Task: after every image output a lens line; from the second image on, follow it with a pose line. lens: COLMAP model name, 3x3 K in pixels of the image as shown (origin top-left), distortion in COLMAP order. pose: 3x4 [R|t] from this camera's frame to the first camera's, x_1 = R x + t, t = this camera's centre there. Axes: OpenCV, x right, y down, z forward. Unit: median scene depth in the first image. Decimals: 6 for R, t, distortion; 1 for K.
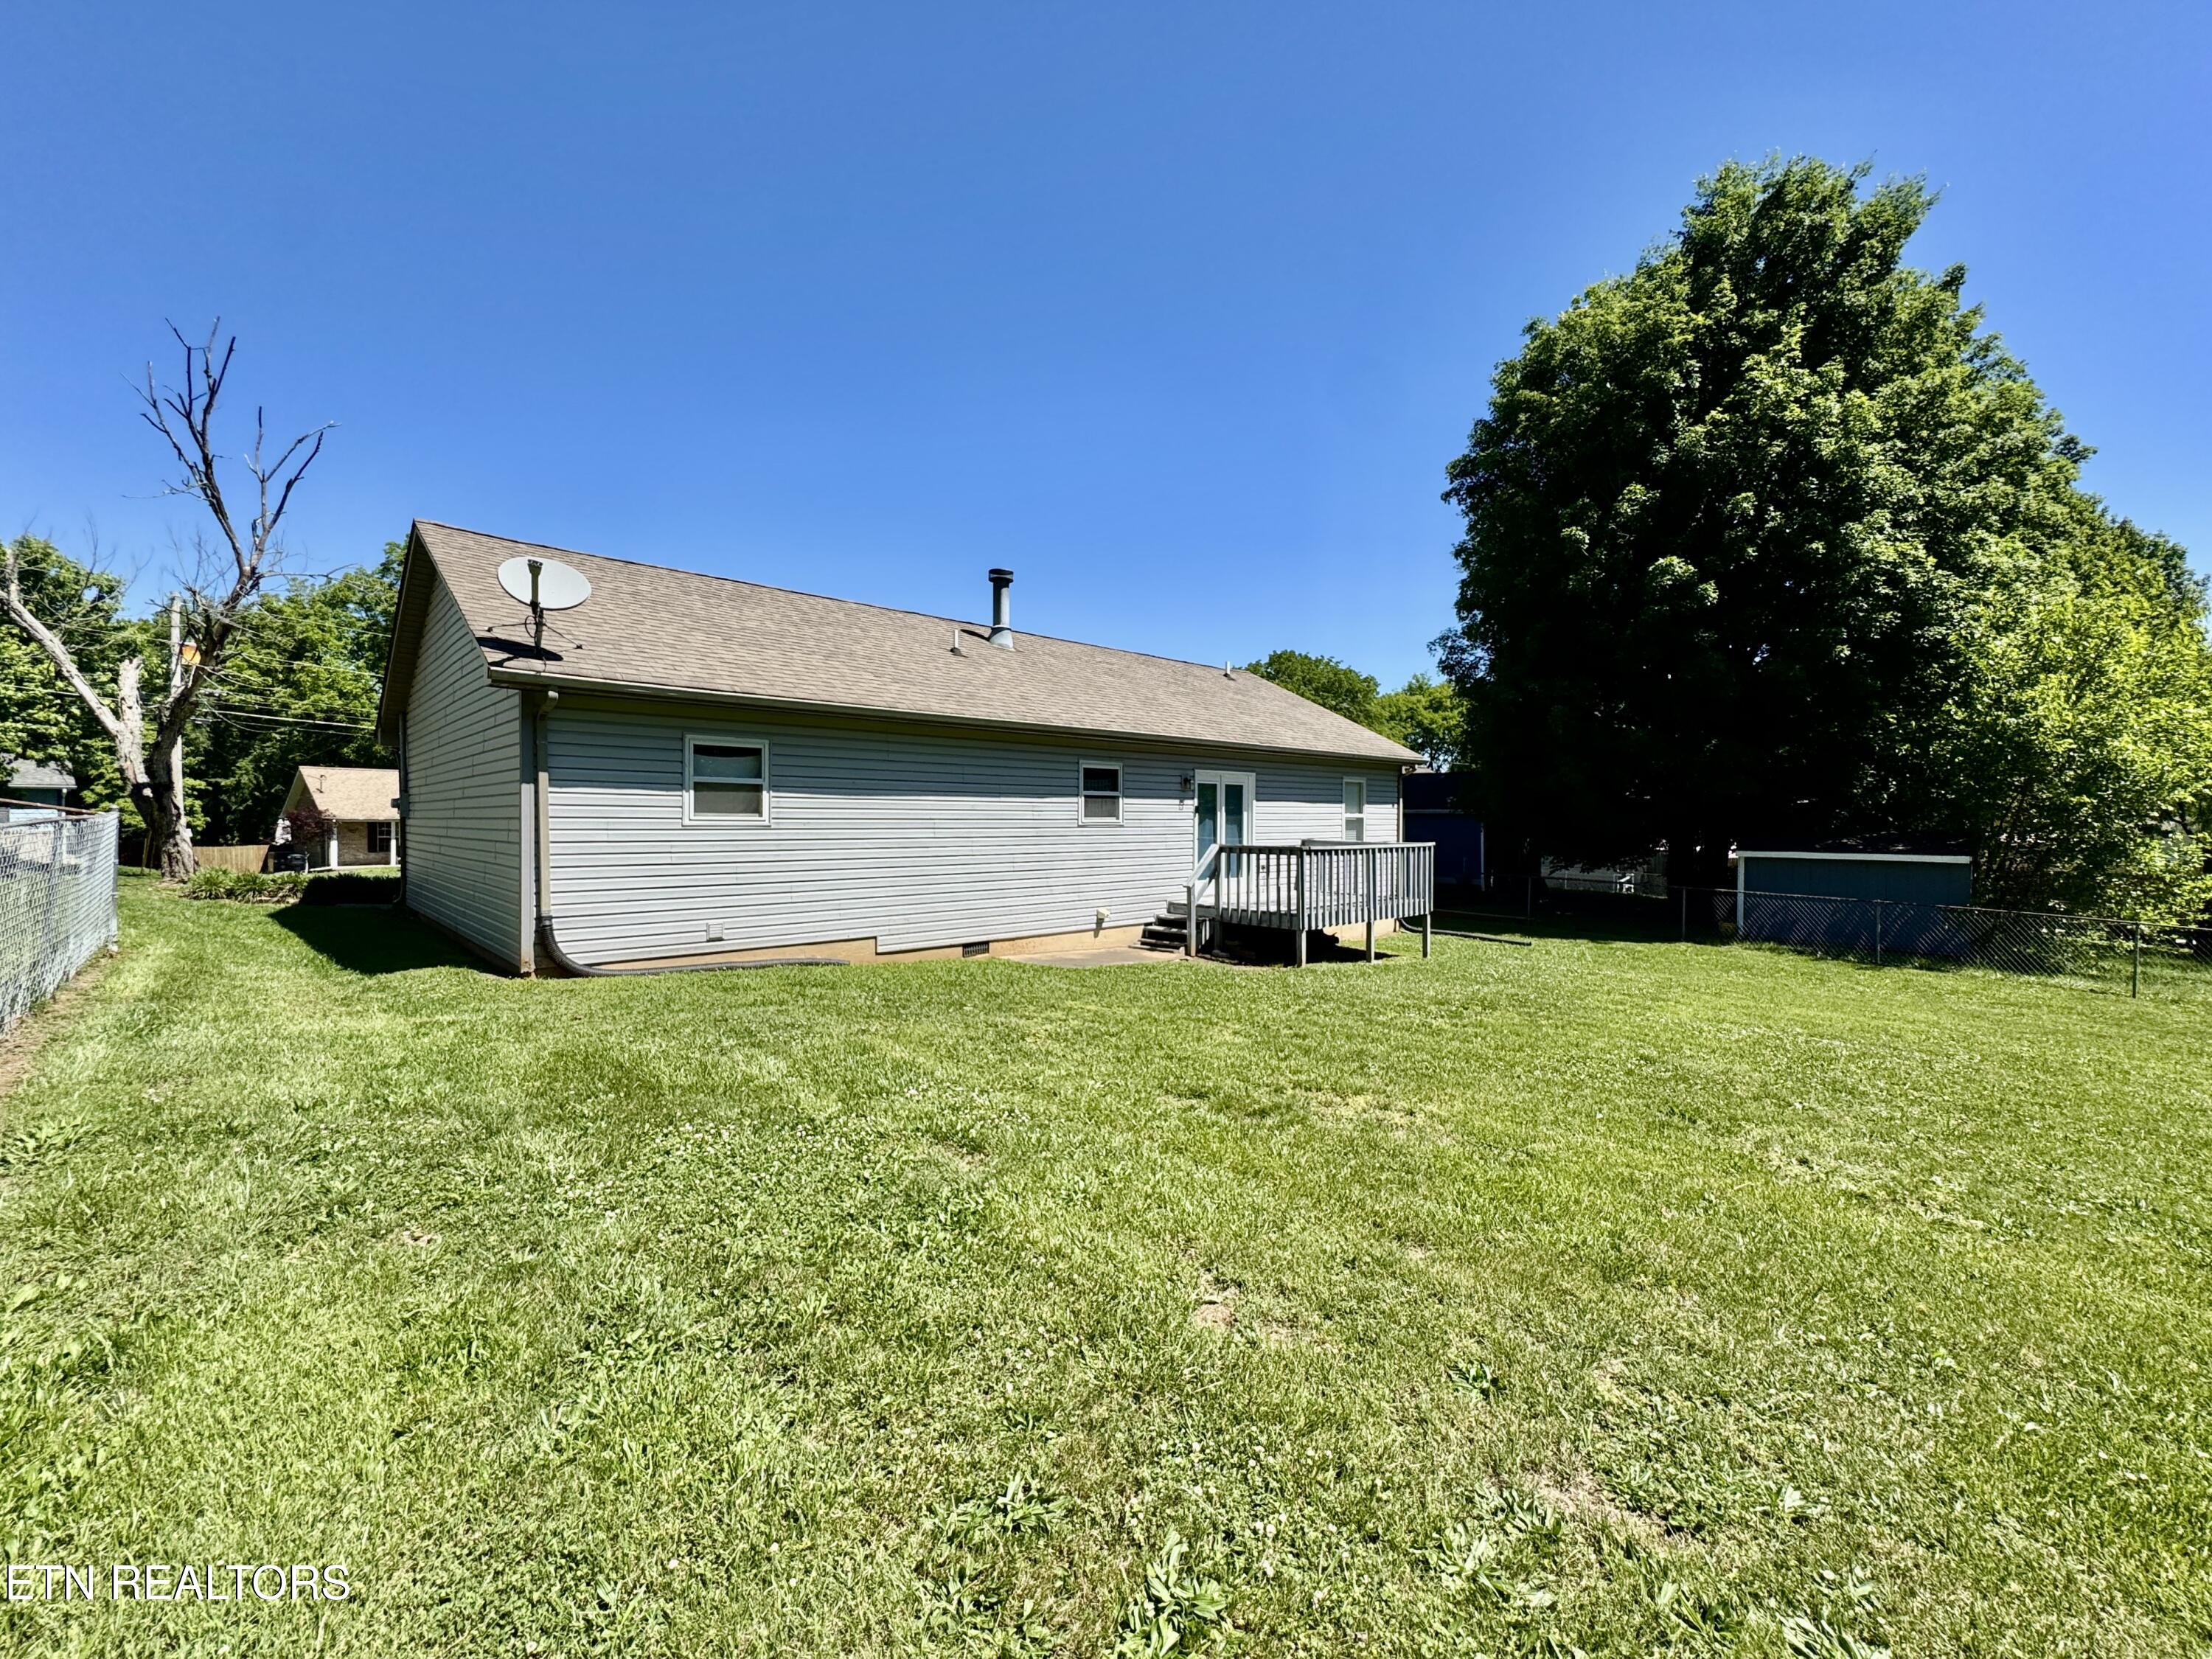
lens RADIAL K [[904.9, 0, 1106.6], [0, 904.9, 823.0], [0, 0, 1]] dist [-0.001475, 0.000511]
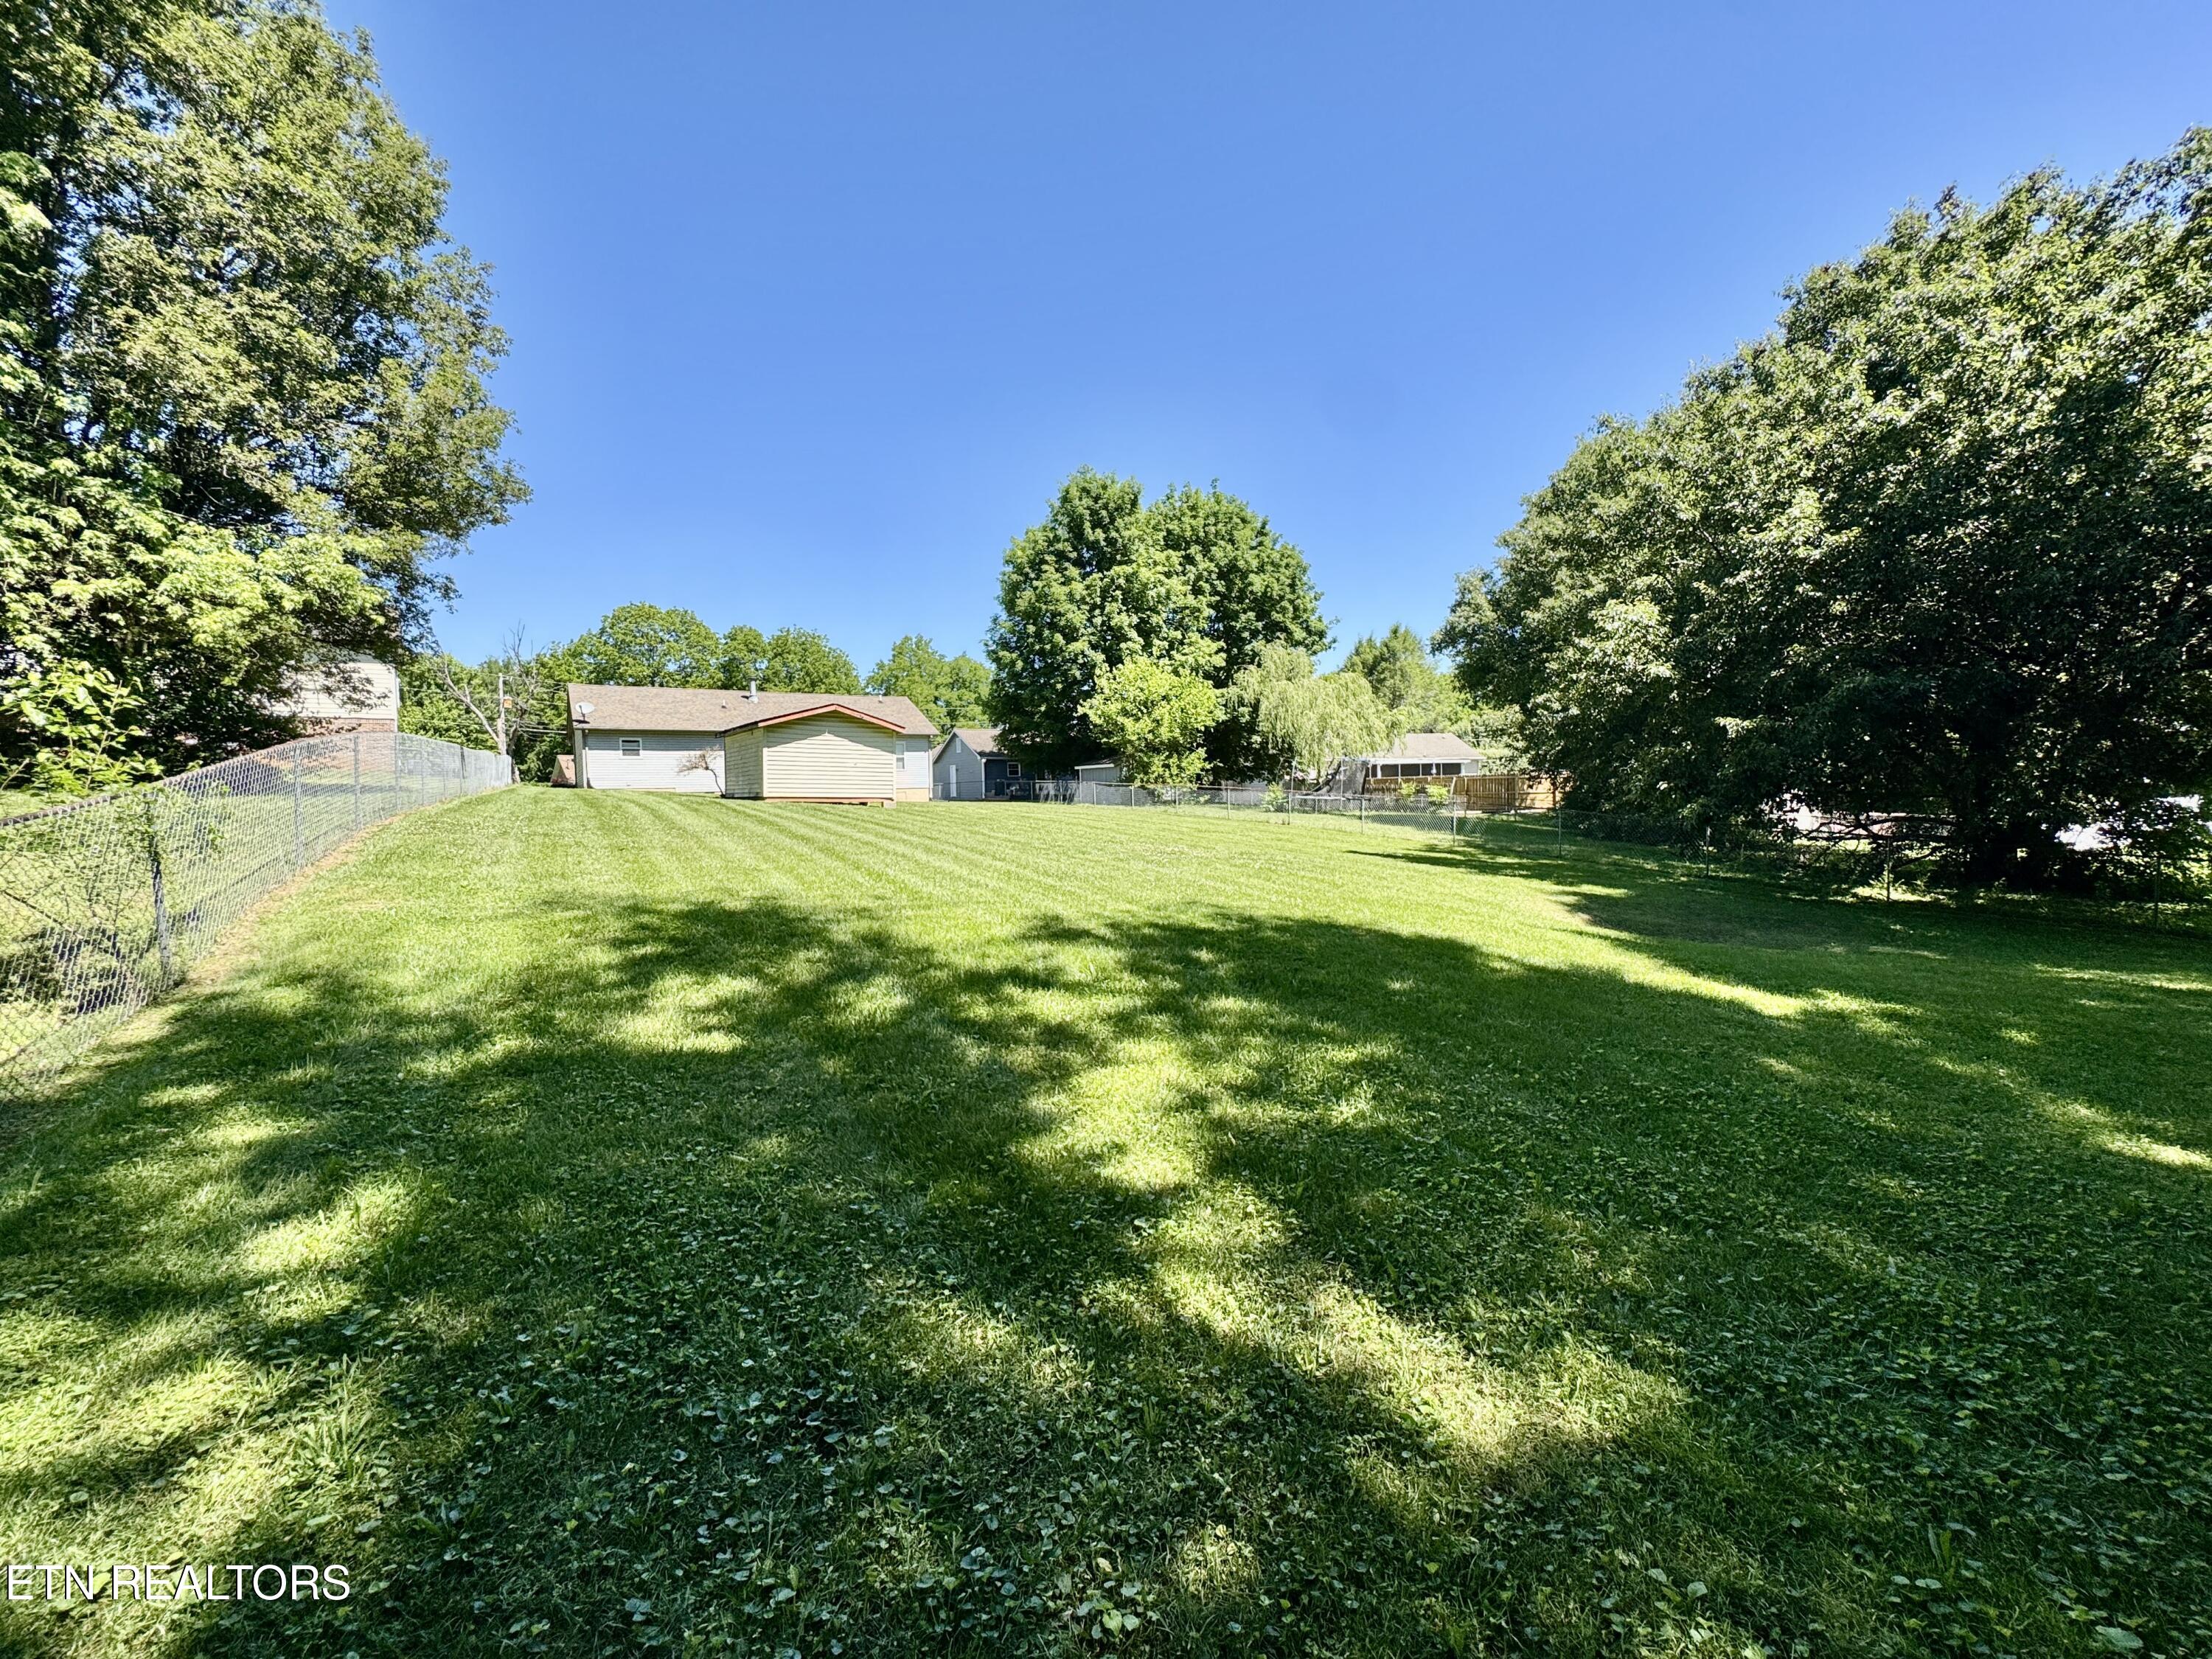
lens RADIAL K [[904.9, 0, 1112.5], [0, 904.9, 827.8], [0, 0, 1]] dist [-0.001475, 0.000511]
pose [[0.981566, -0.019099, -0.190168, 0.455276], [0.025116, 0.999256, 0.029276, 0.045256], [0.189467, -0.033513, 0.981315, -0.481237]]
